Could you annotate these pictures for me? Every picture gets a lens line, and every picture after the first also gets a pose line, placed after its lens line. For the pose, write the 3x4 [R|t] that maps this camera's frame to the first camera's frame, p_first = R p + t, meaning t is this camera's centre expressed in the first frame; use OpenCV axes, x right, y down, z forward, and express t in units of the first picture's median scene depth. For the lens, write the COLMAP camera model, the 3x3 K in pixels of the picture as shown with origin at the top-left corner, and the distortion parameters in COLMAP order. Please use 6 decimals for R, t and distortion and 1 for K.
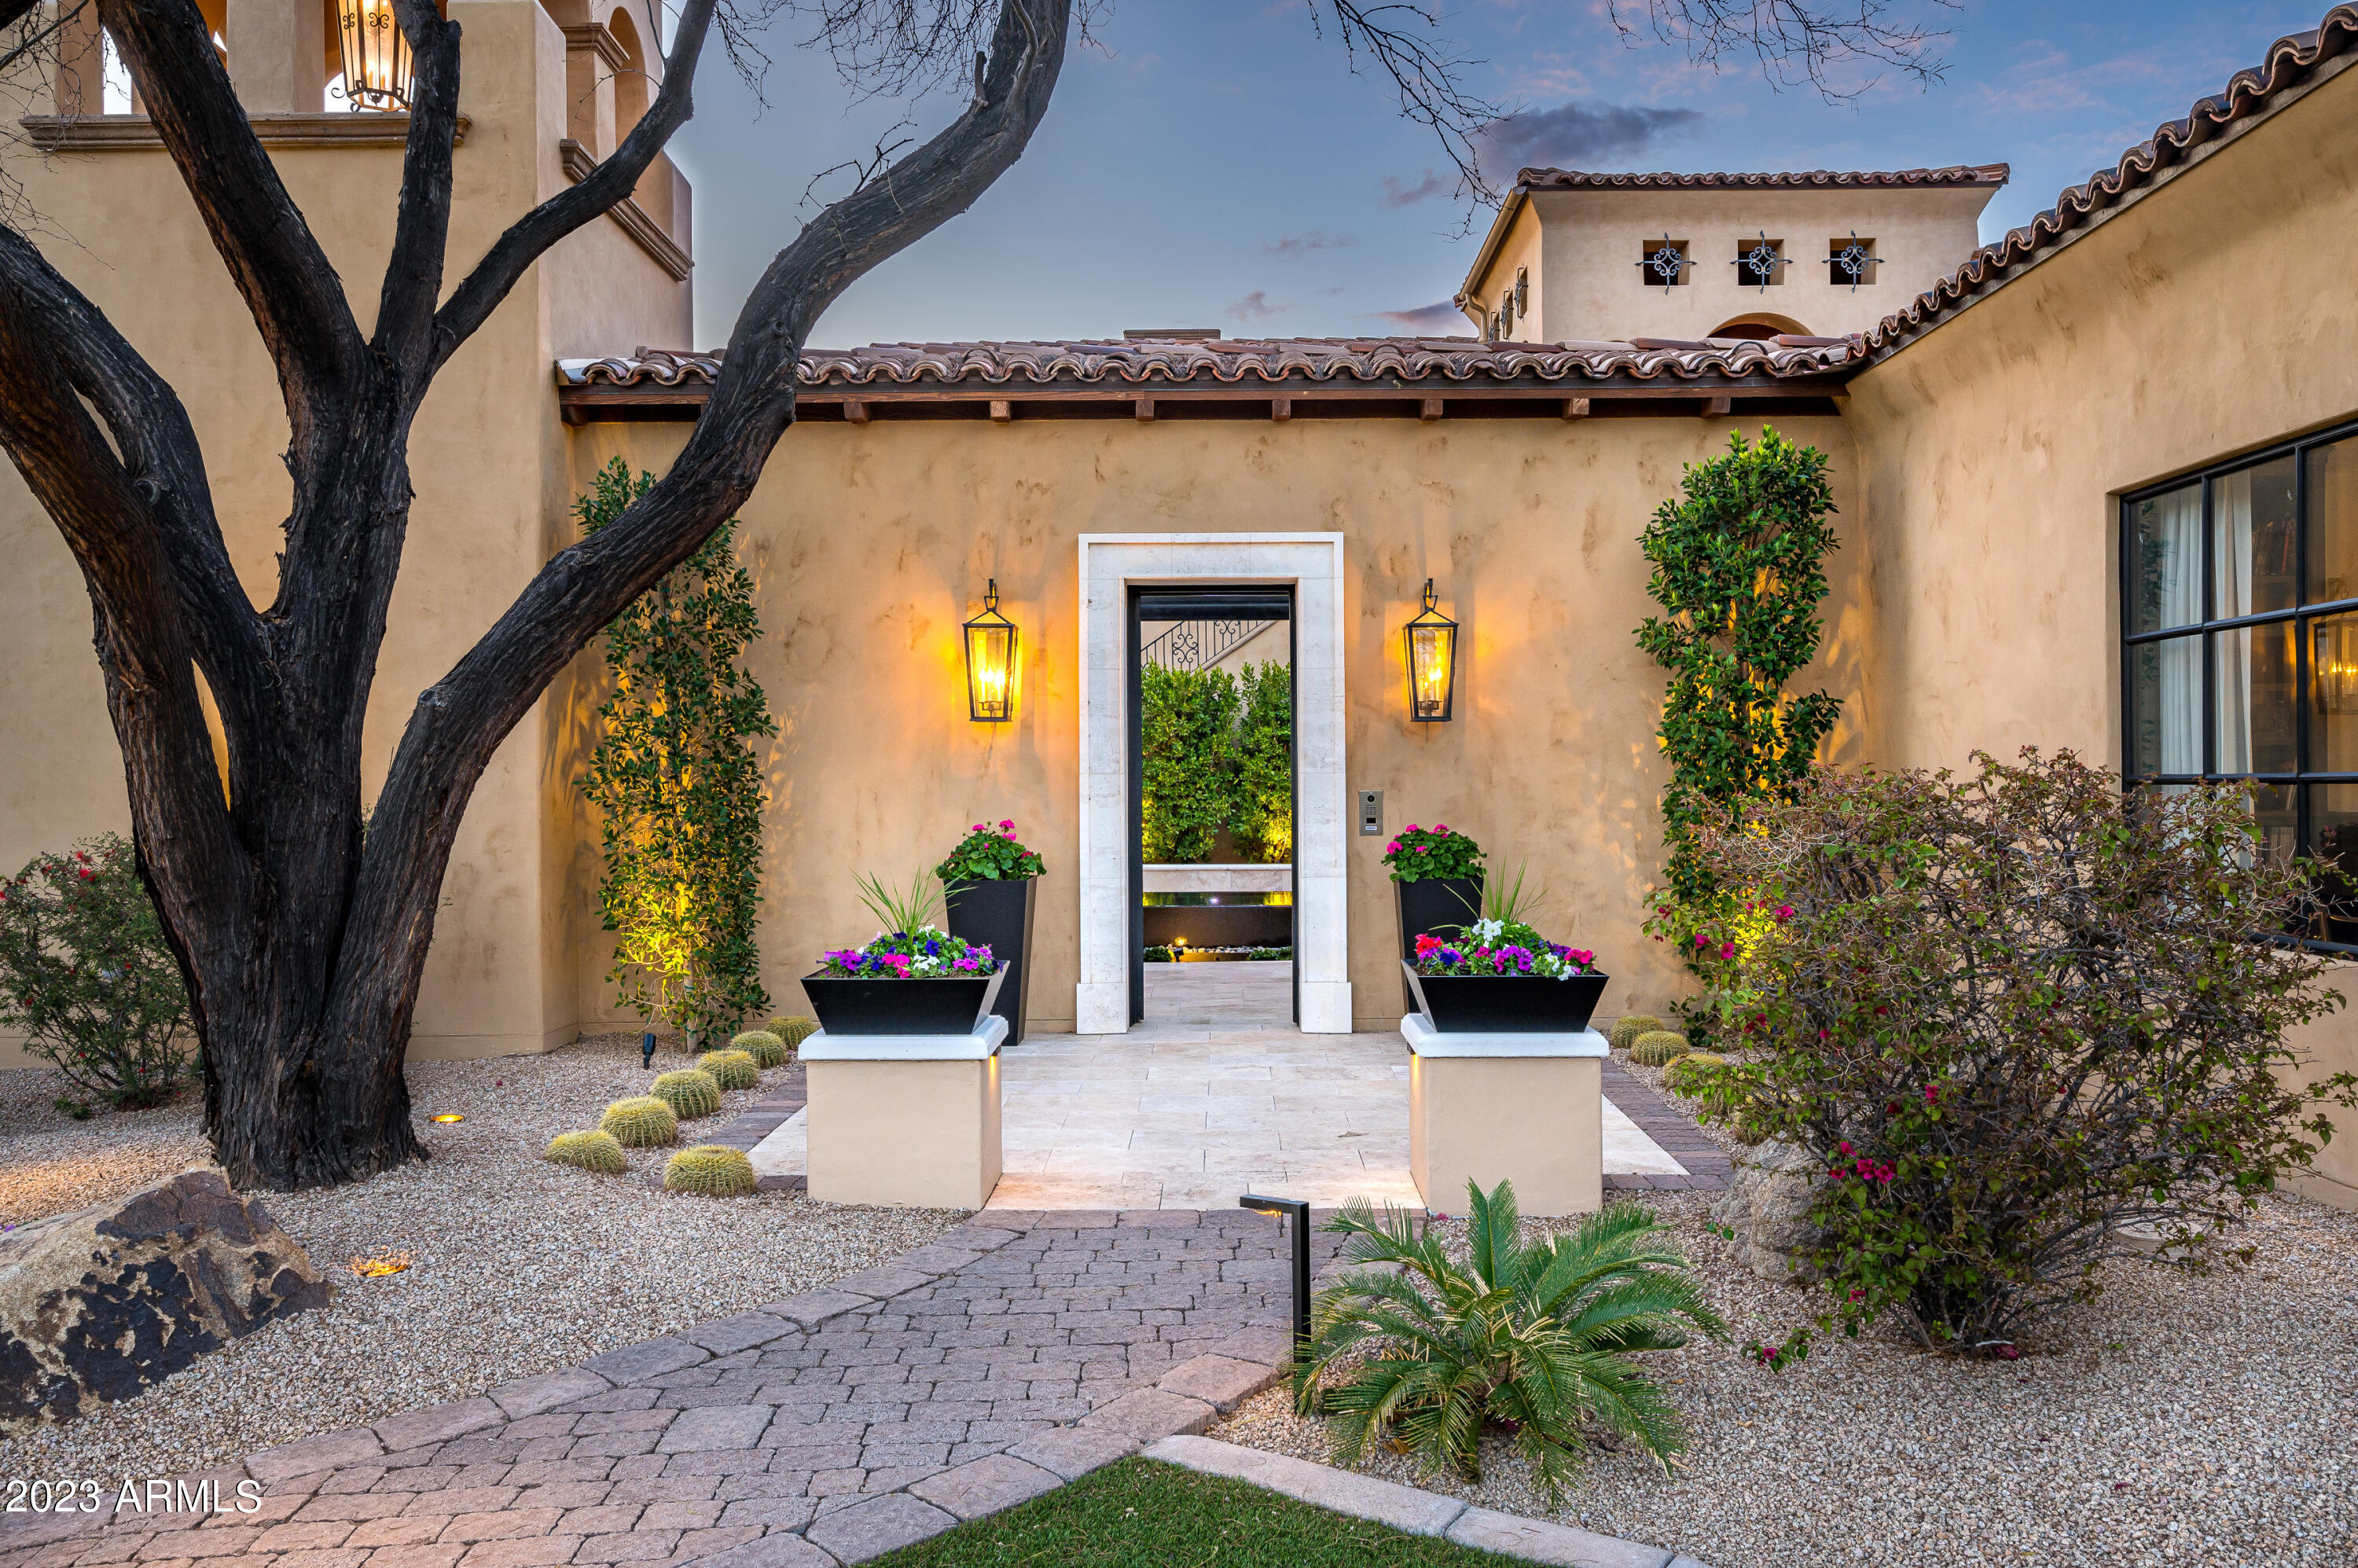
lens RADIAL K [[1833.1, 0, 1176.8], [0, 1833.1, 784.4], [0, 0, 1]] dist [0.001101, 0.000091]
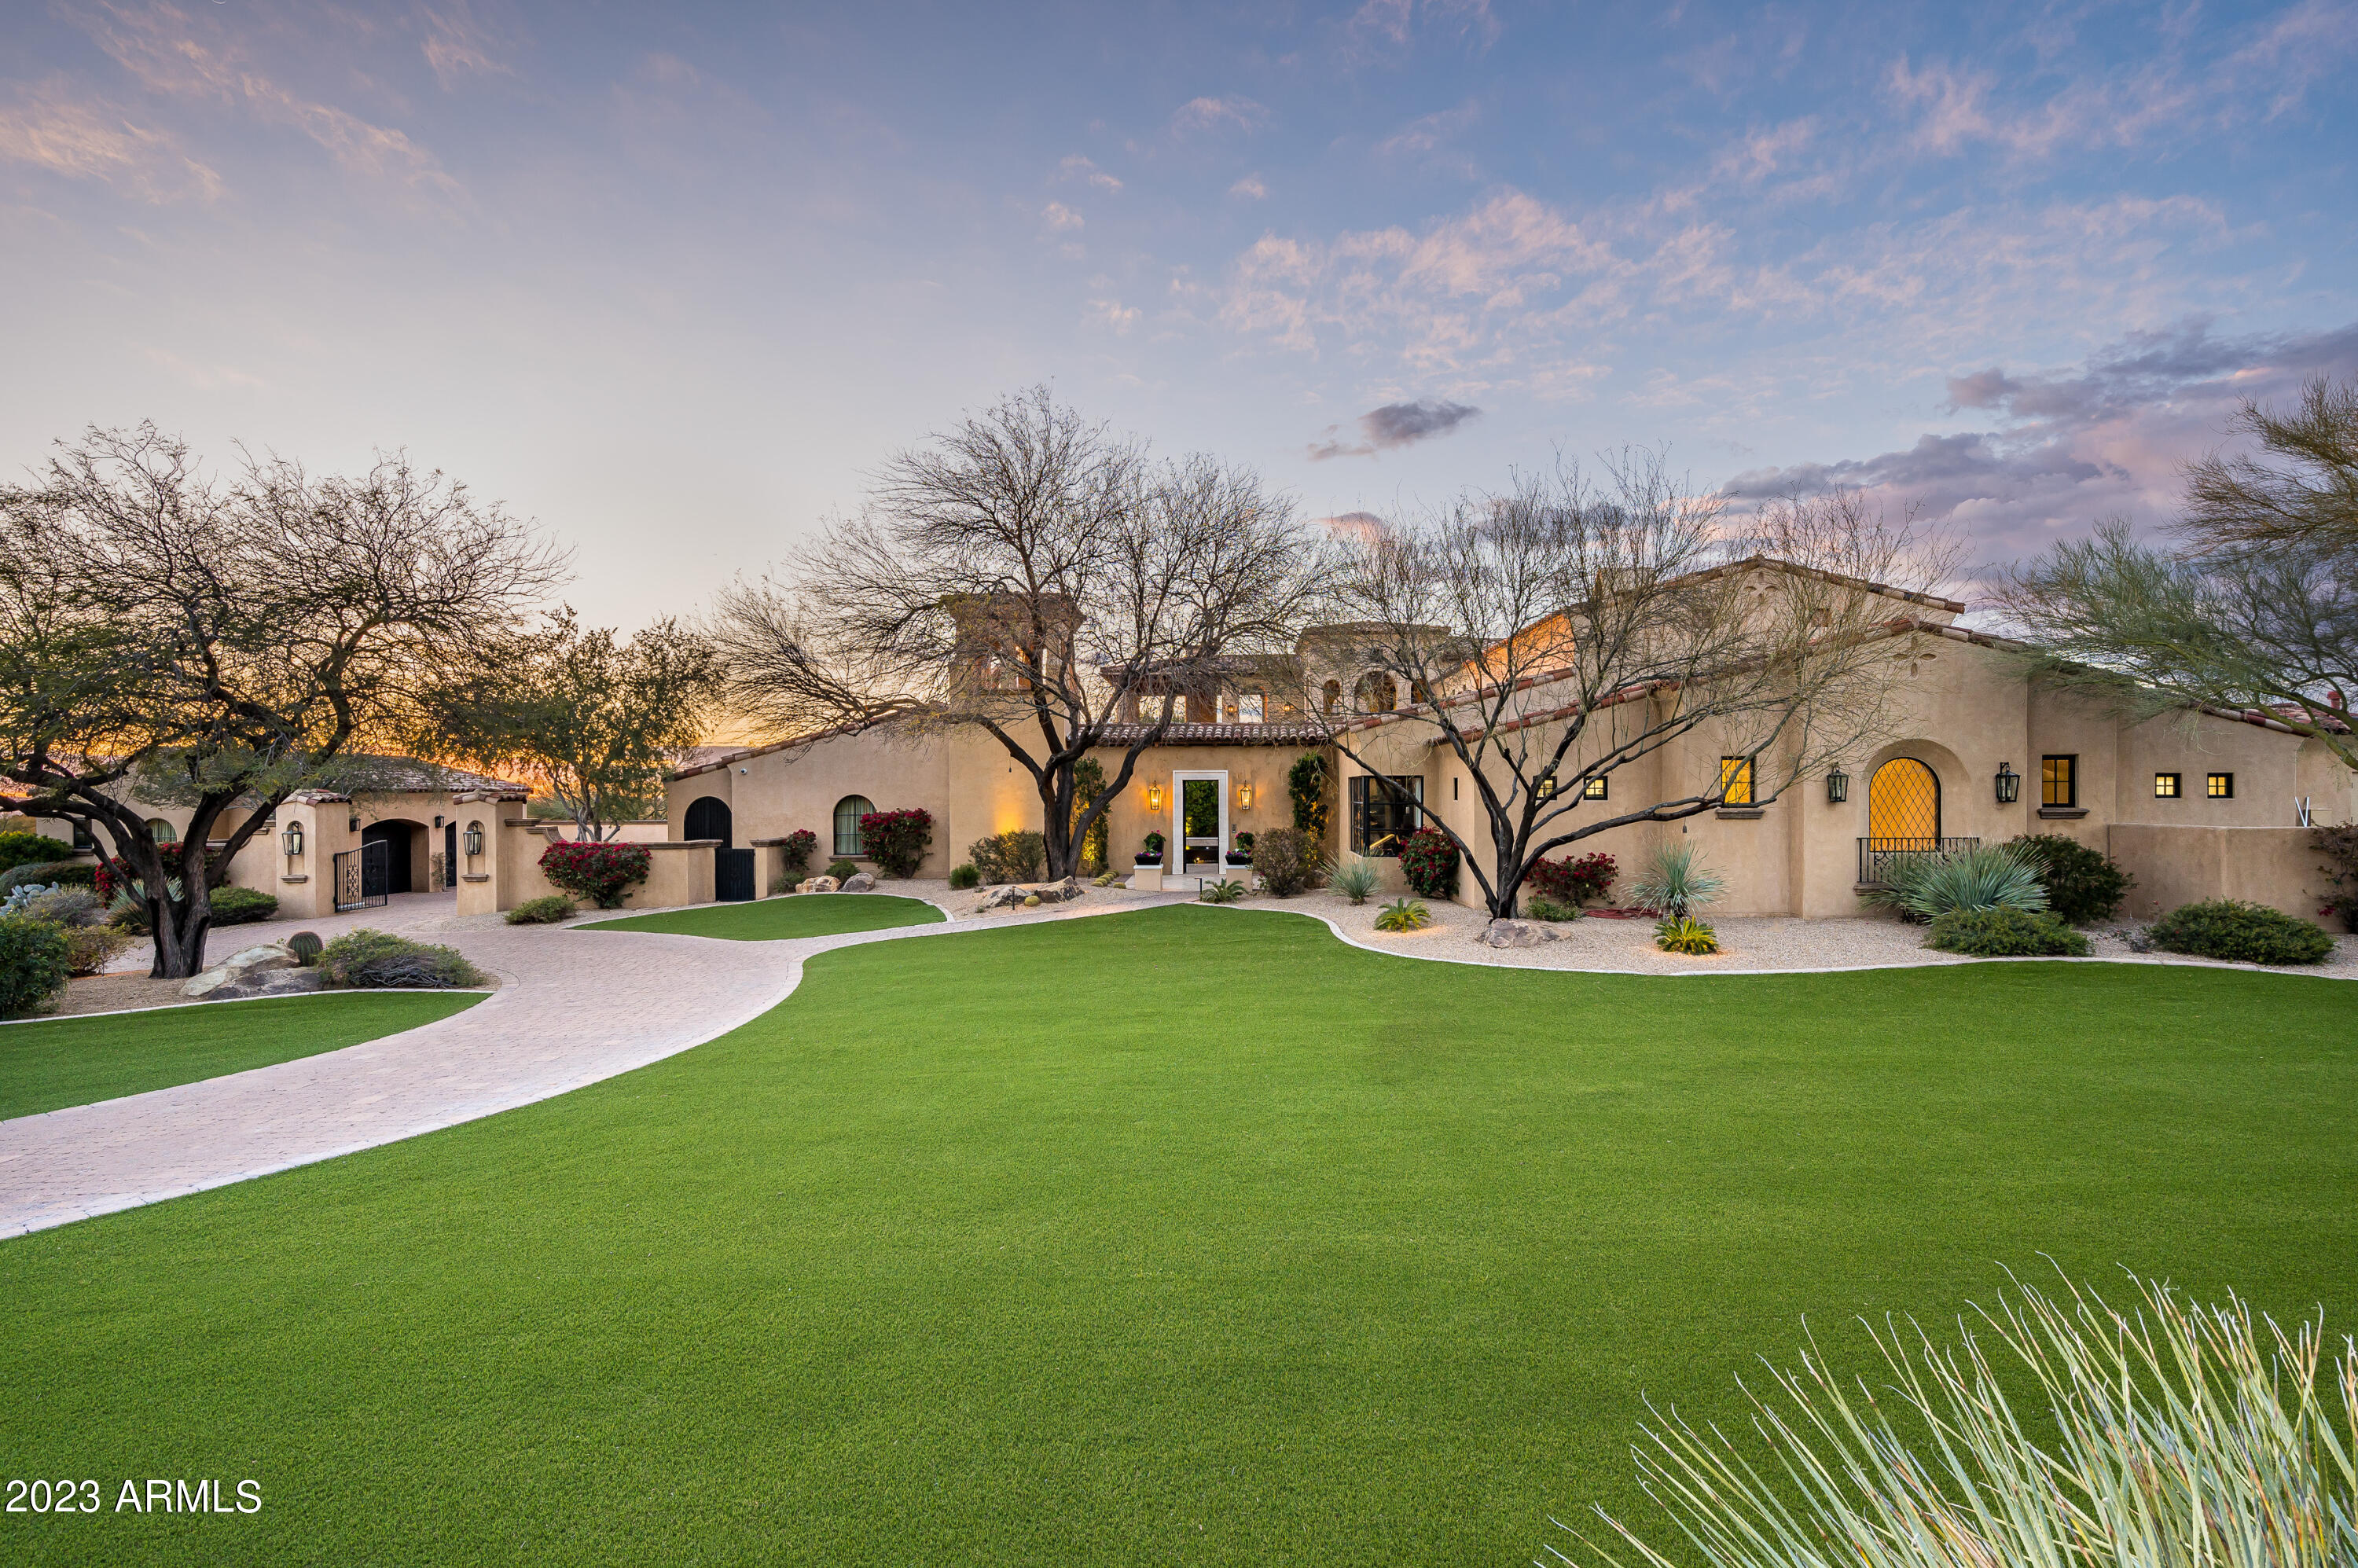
lens RADIAL K [[1082.2, 0, 1180.4], [0, 1082.2, 786.6], [0, 0, 1]] dist [0.002048, -0.000282]
pose [[0.999482, -0.000951, -0.032169, 0.057412], [0.000970, 0.999999, 0.000567, -0.096177], [0.032168, -0.000598, 0.999482, -1.855762]]
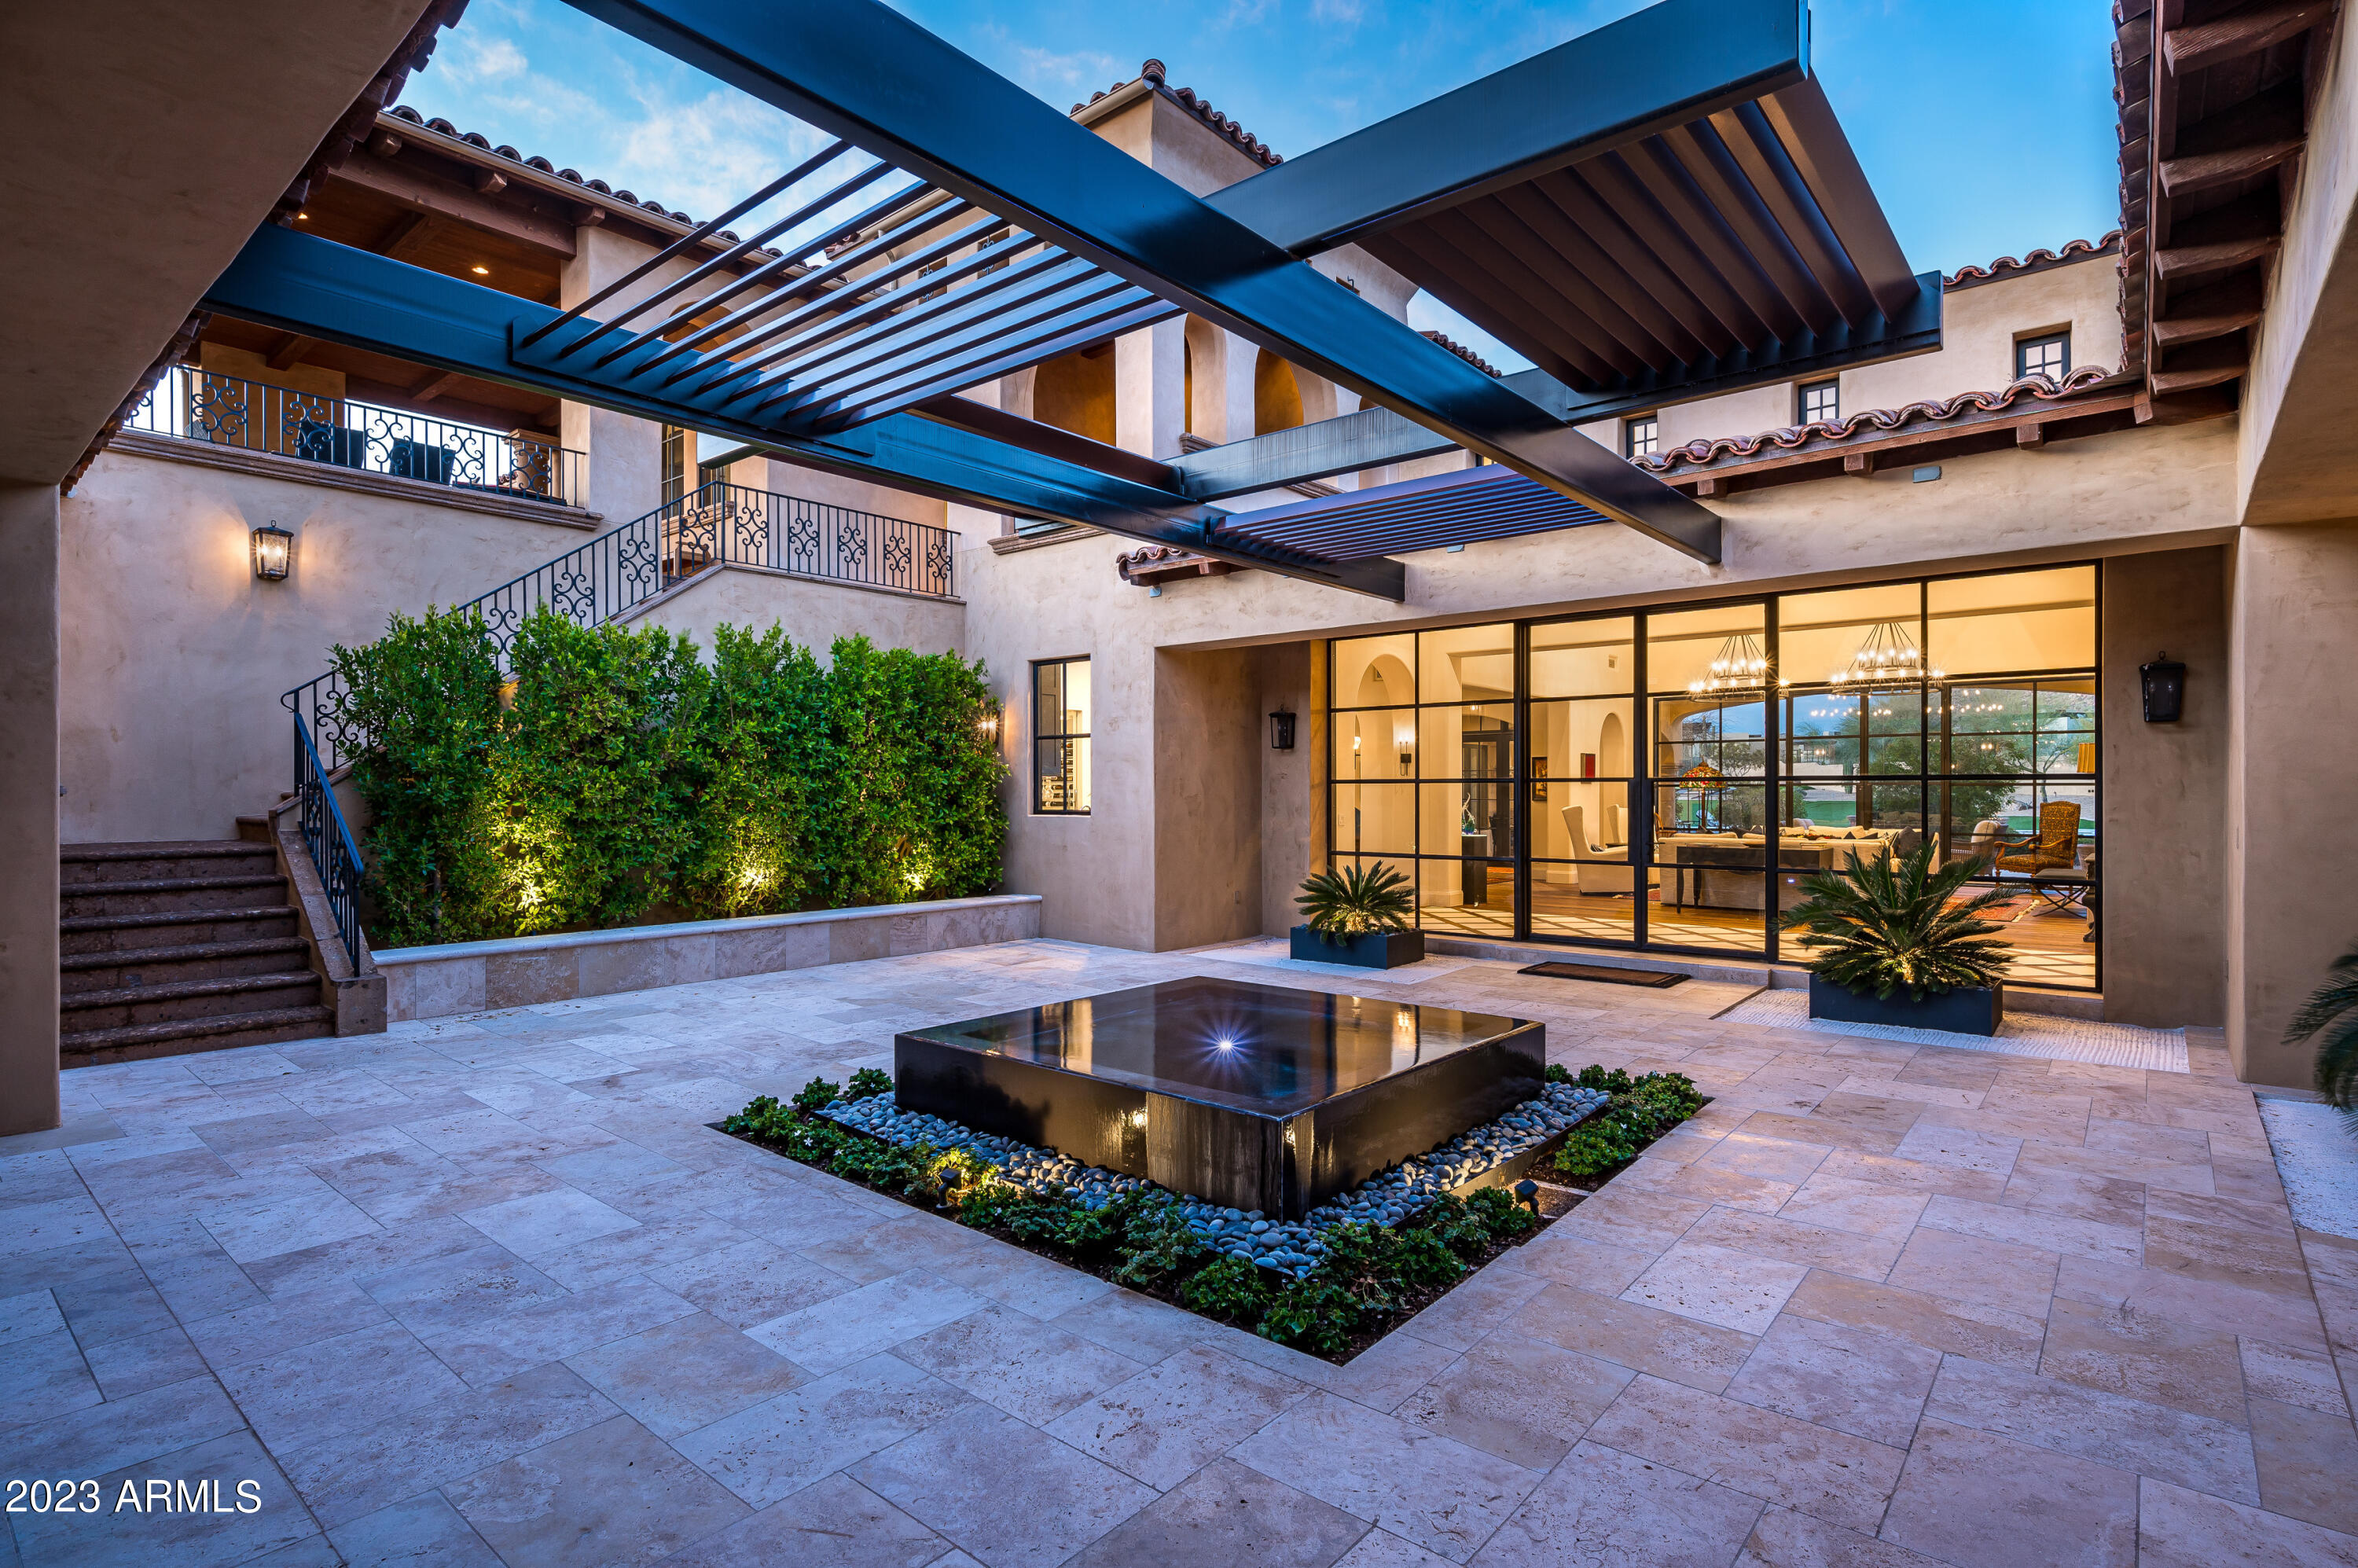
lens RADIAL K [[1160.5, 0, 1185.1], [0, 1160.5, 788.2], [0, 0, 1]] dist [-0.001212, -0.000006]
pose [[0.629898, 0.008591, 0.776630, -0.185813], [-0.003104, 0.999959, -0.008543, -0.002314], [-0.776672, 0.002970, 0.629899, 0.592346]]
